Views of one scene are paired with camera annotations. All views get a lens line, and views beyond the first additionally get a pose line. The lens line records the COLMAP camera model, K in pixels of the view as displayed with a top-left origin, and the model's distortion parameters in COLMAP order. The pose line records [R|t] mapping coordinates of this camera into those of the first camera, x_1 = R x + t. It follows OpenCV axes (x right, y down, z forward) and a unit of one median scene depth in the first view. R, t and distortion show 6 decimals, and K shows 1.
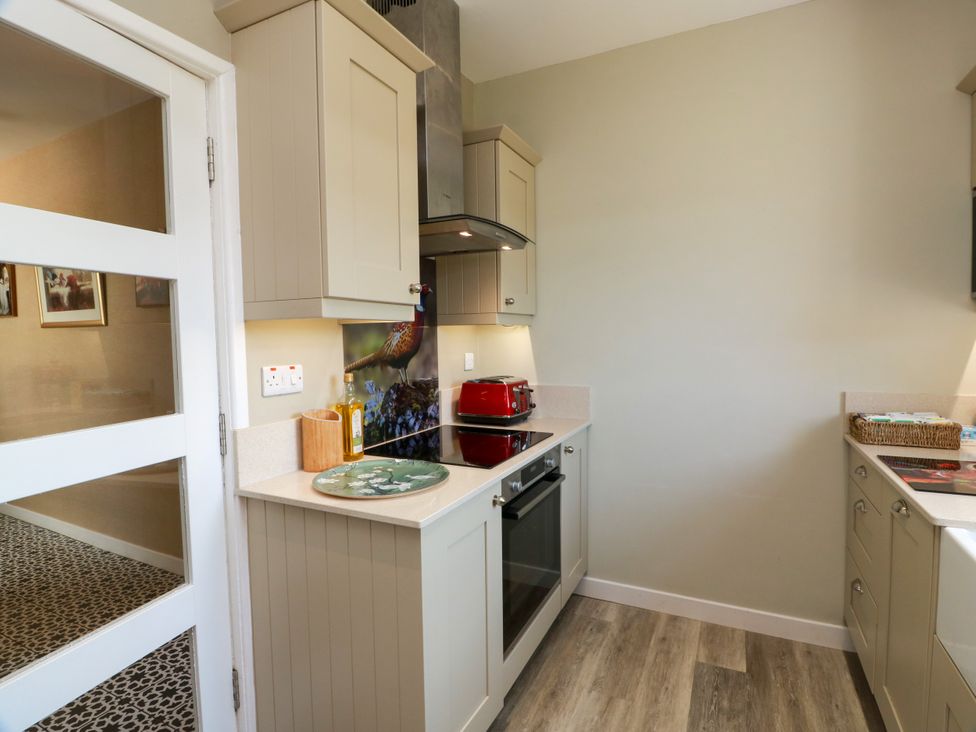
lens RADIAL K [[508.1, 0, 489.6], [0, 508.1, 365.4], [0, 0, 1]] dist [-0.003569, -0.012264]
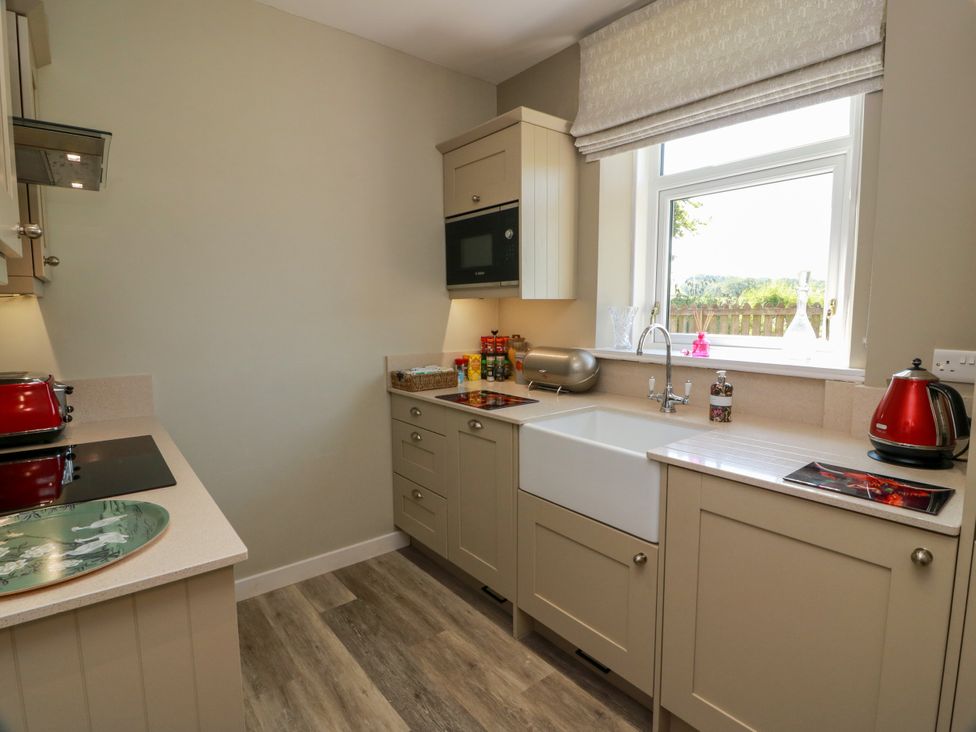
lens RADIAL K [[508.1, 0, 495.2], [0, 508.1, 361.0], [0, 0, 1]] dist [-0.003569, -0.012264]
pose [[0.419406, -0.080108, 0.904257, -0.389427], [0.051358, 0.996597, 0.064468, -0.004828], [-0.906345, 0.019403, 0.422093, 0.199218]]
